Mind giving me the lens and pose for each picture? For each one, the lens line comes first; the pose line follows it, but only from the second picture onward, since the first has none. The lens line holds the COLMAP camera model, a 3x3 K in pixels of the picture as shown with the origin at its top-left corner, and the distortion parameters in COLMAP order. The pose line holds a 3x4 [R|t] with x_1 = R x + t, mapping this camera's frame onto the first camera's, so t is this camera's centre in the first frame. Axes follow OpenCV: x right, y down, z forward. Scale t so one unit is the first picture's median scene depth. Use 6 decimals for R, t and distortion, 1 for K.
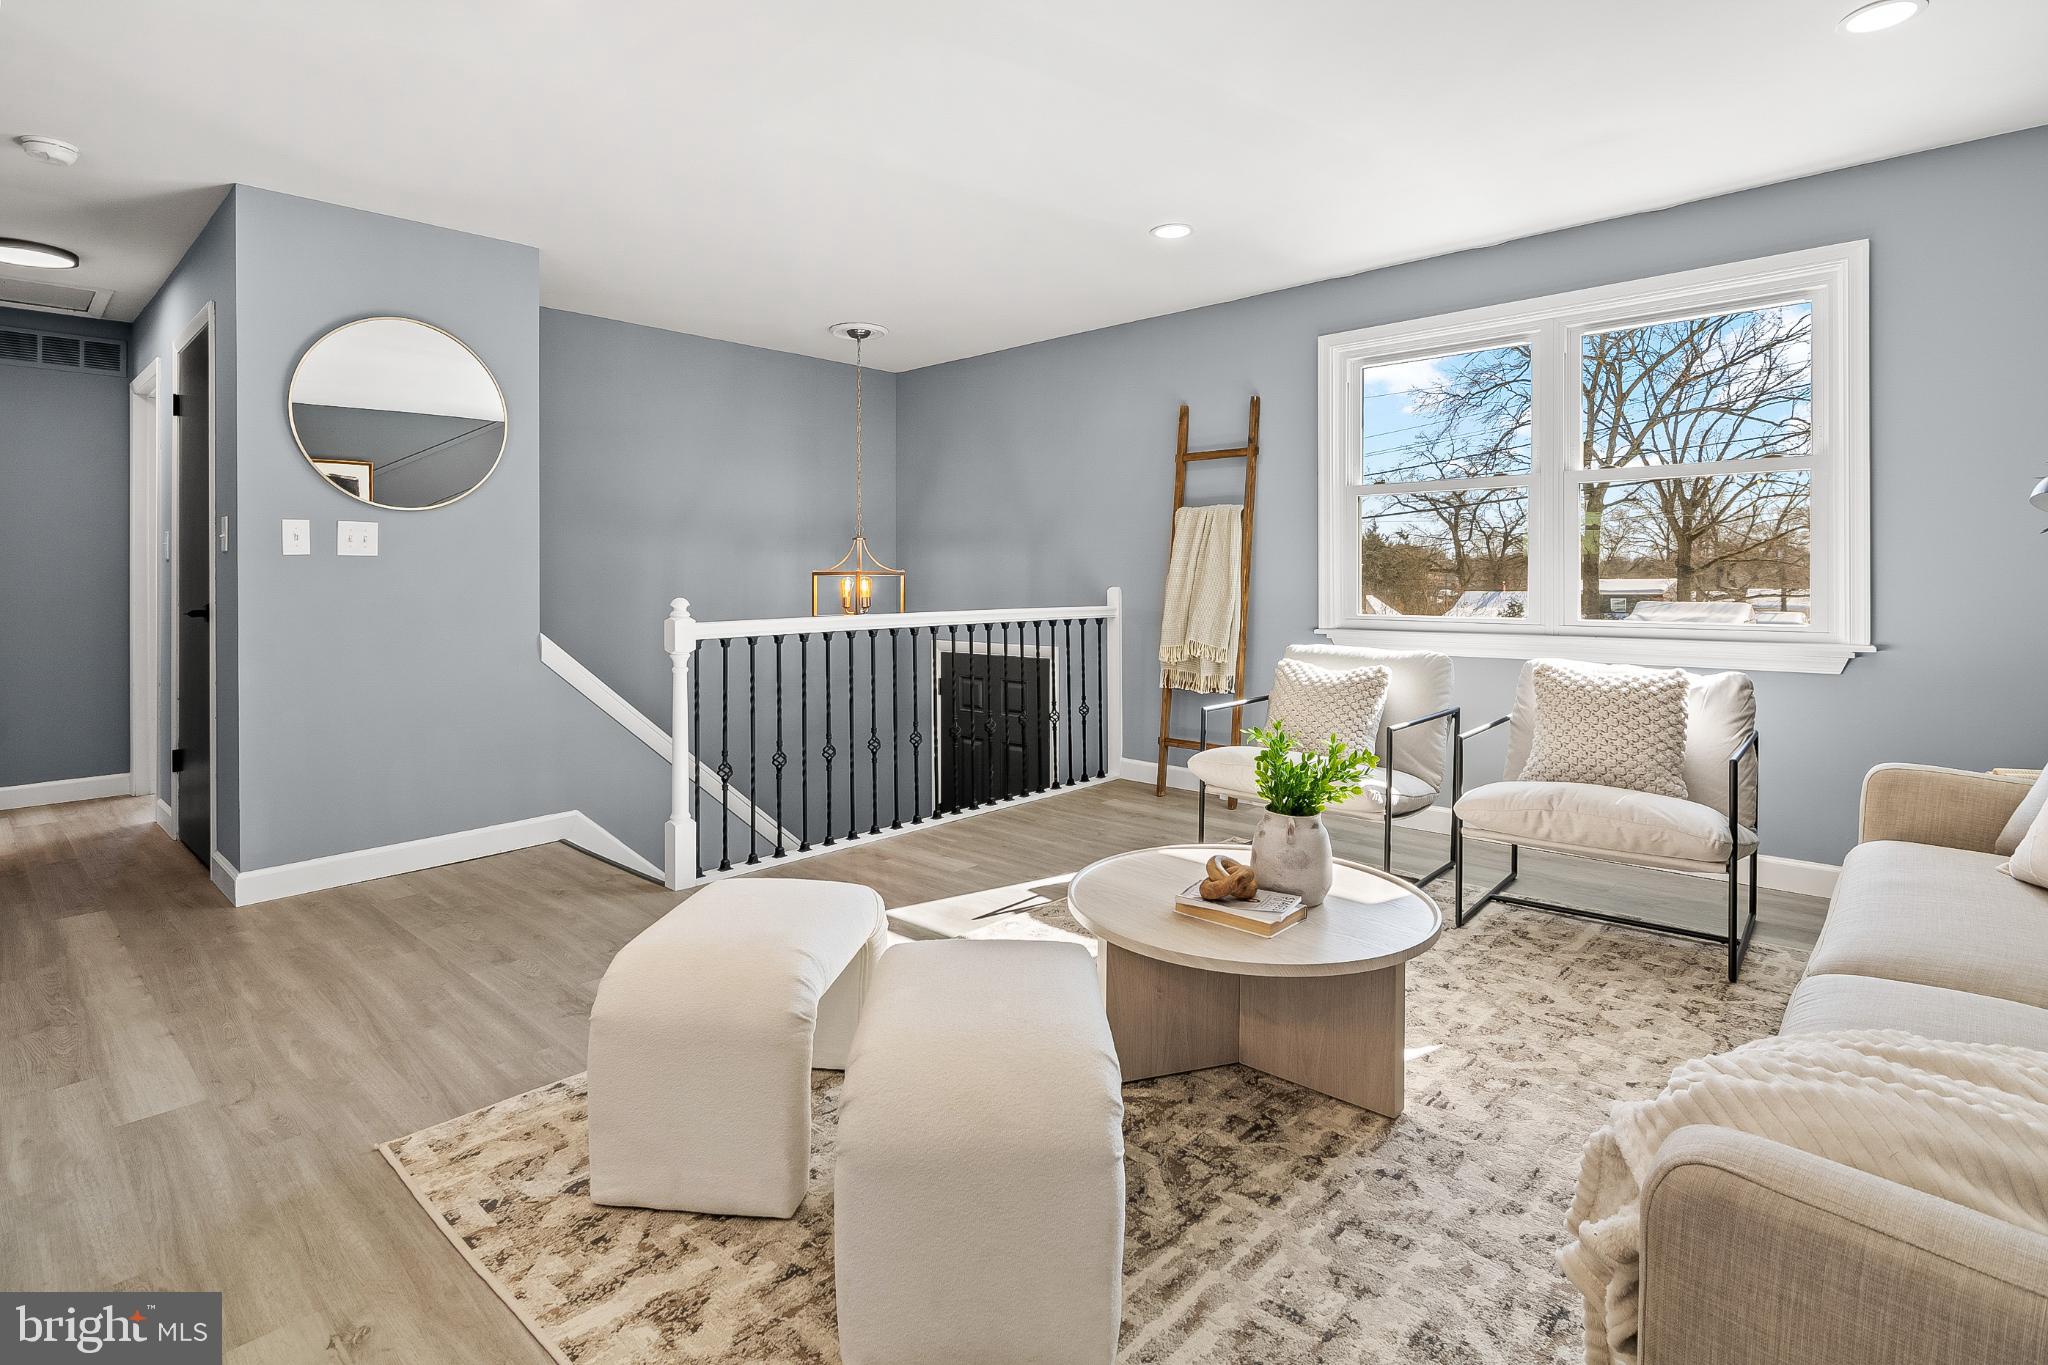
lens RADIAL K [[1018.1, 0, 1040.8], [0, 1018.1, 570.4], [0, 0, 1]] dist [-0.001454, -0.002299]
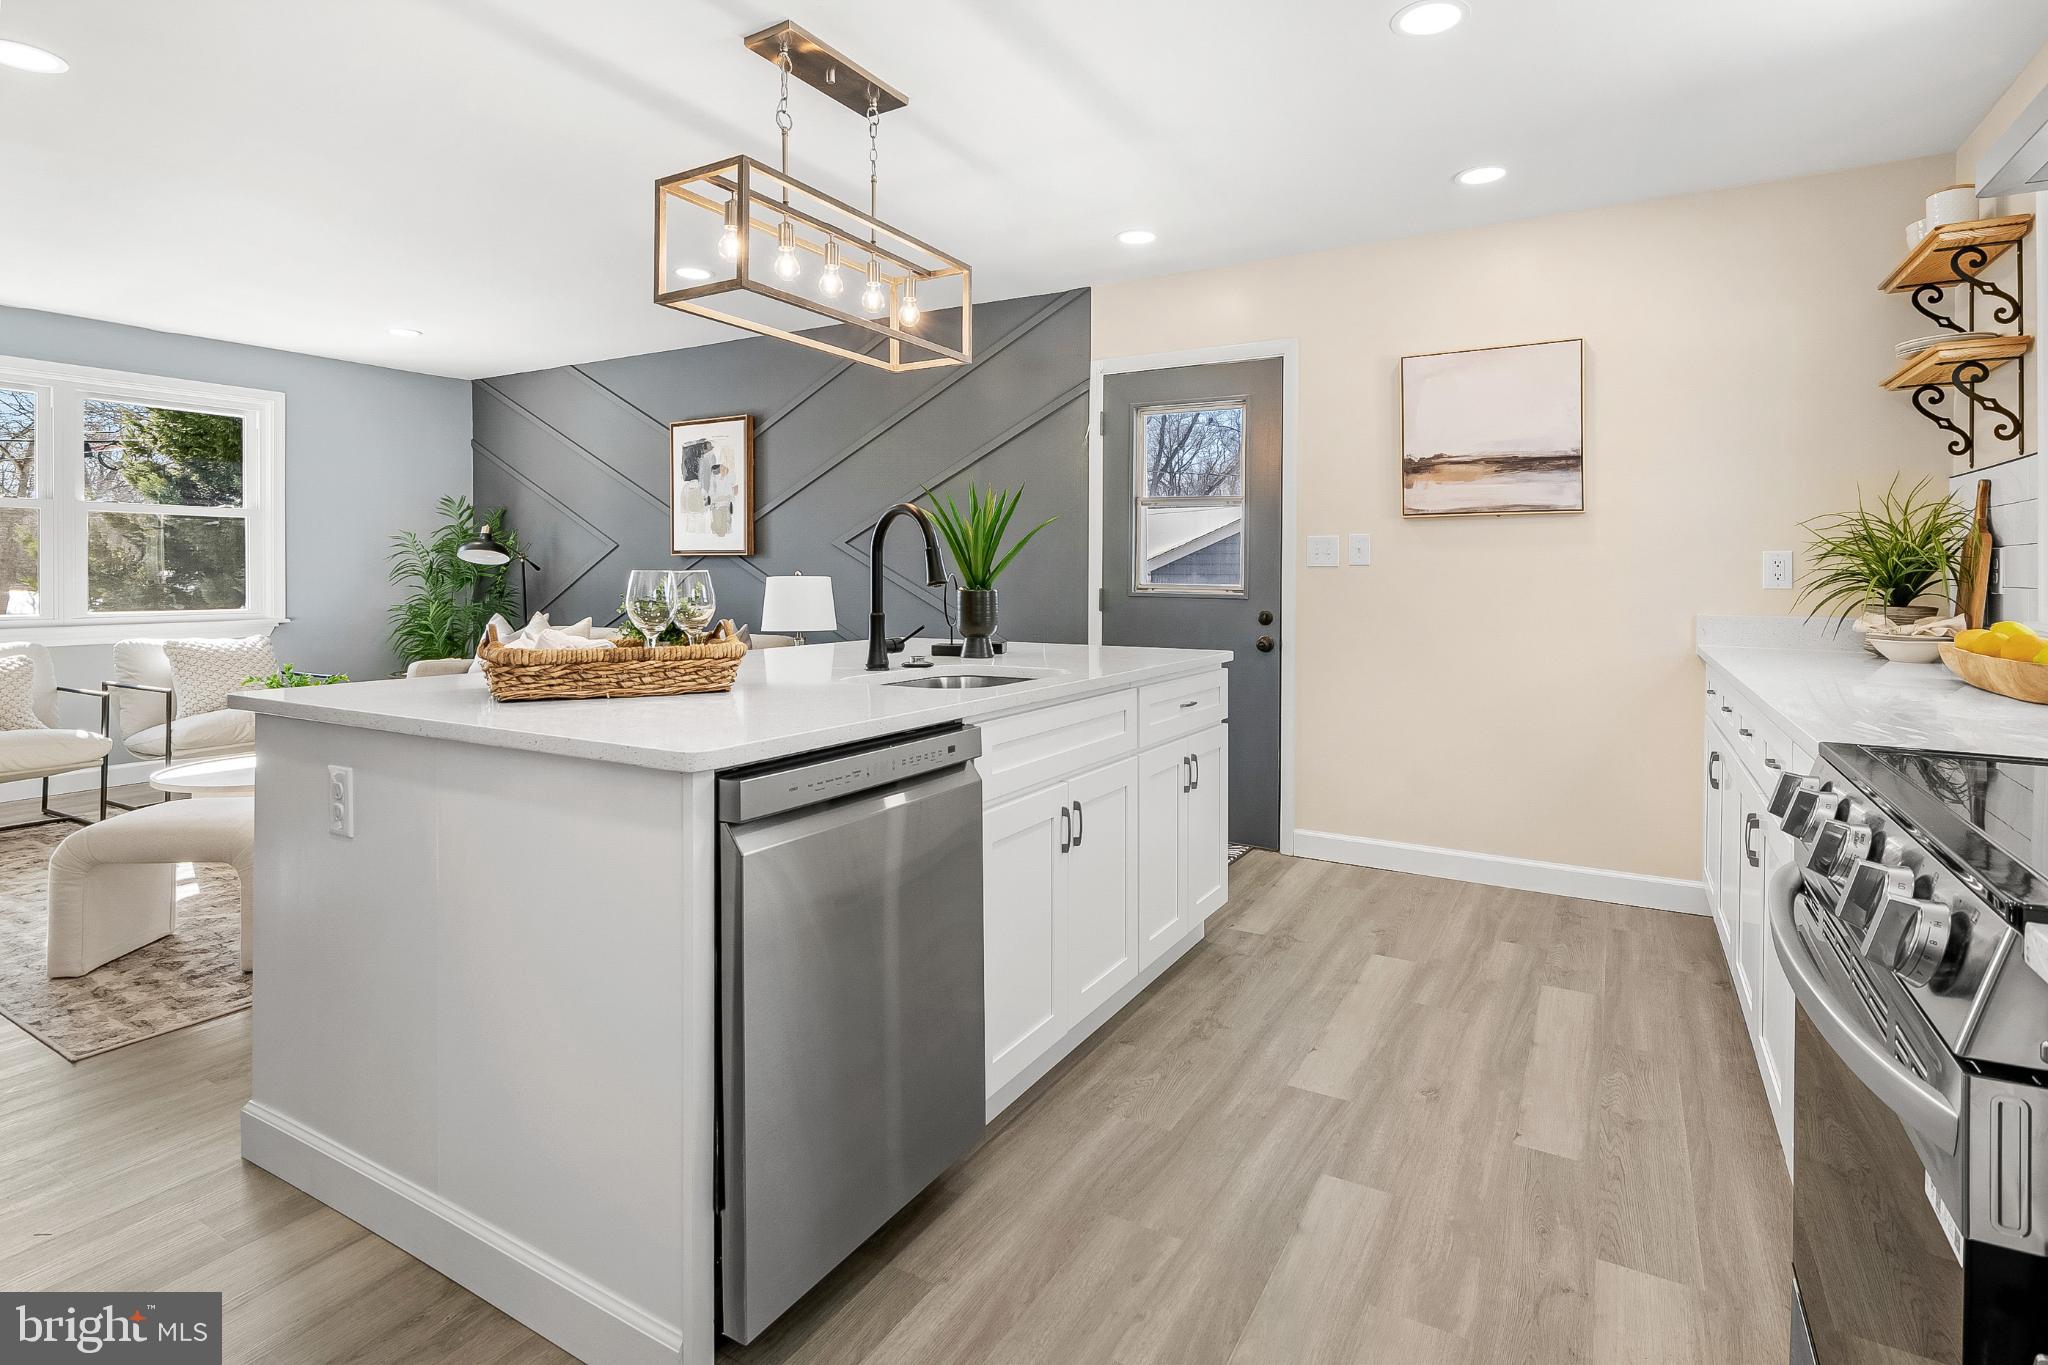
lens RADIAL K [[1018.1, 0, 1029.3], [0, 1018.1, 576.7], [0, 0, 1]] dist [-0.001454, -0.002299]
pose [[-0.213652, 0.000020, 0.976910, -1.154886], [-0.007847, 0.999968, -0.001737, -0.007474], [-0.976878, -0.008037, -0.213645, 0.087771]]
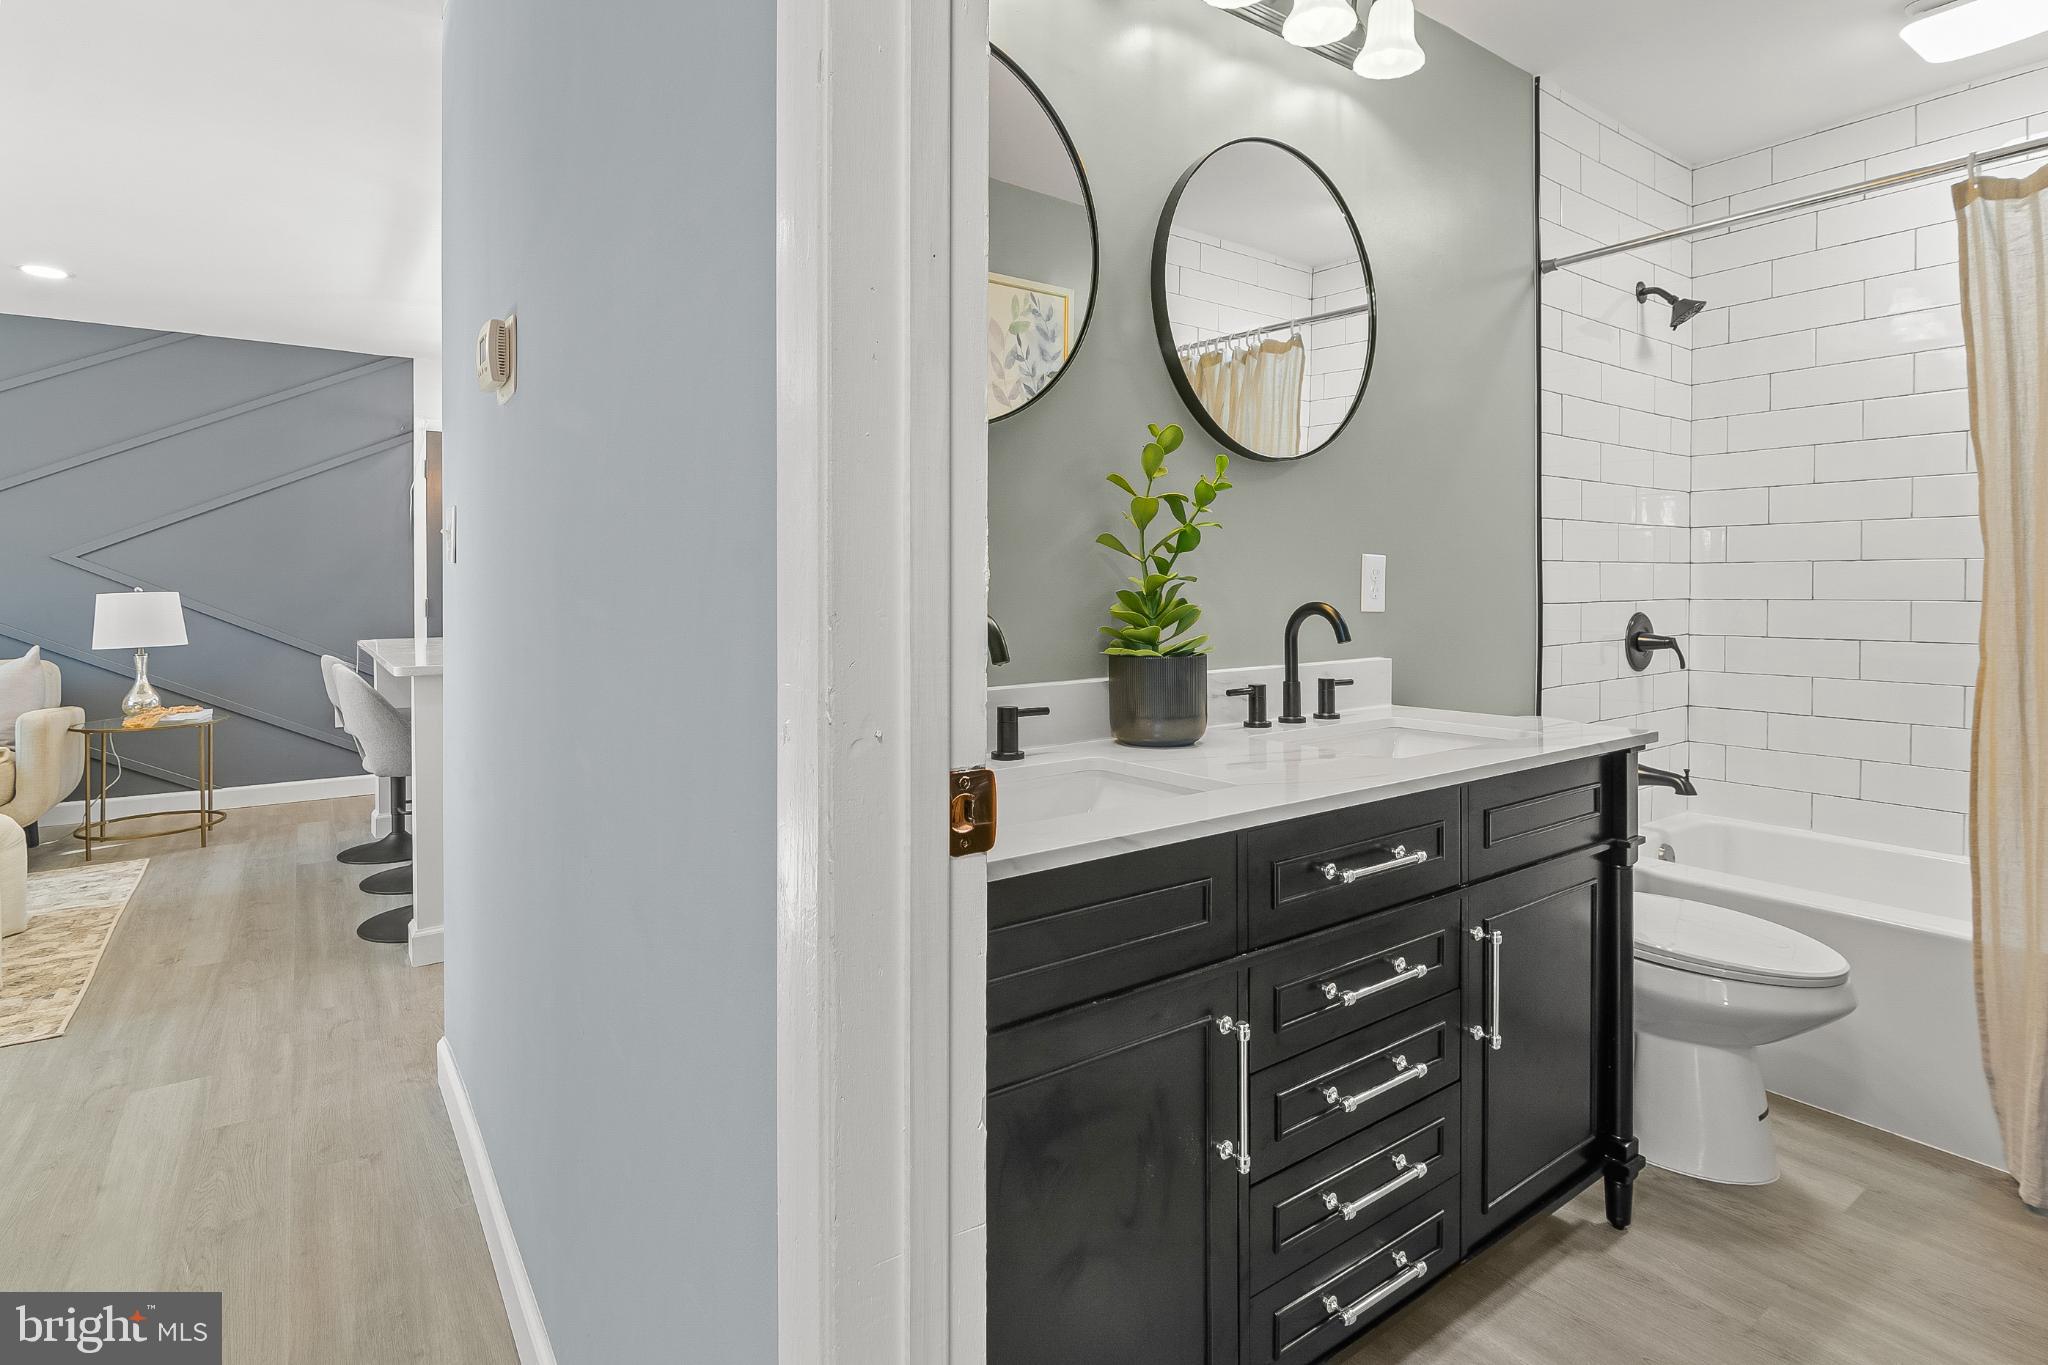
lens RADIAL K [[1018.1, 0, 1031.2], [0, 1018.1, 599.7], [0, 0, 1]] dist [-0.001454, -0.002299]
pose [[-0.977336, 0.002822, 0.211676, -1.215867], [0.005265, 0.999926, 0.010980, -0.007554], [-0.211629, 0.011846, -0.977278, 1.128208]]
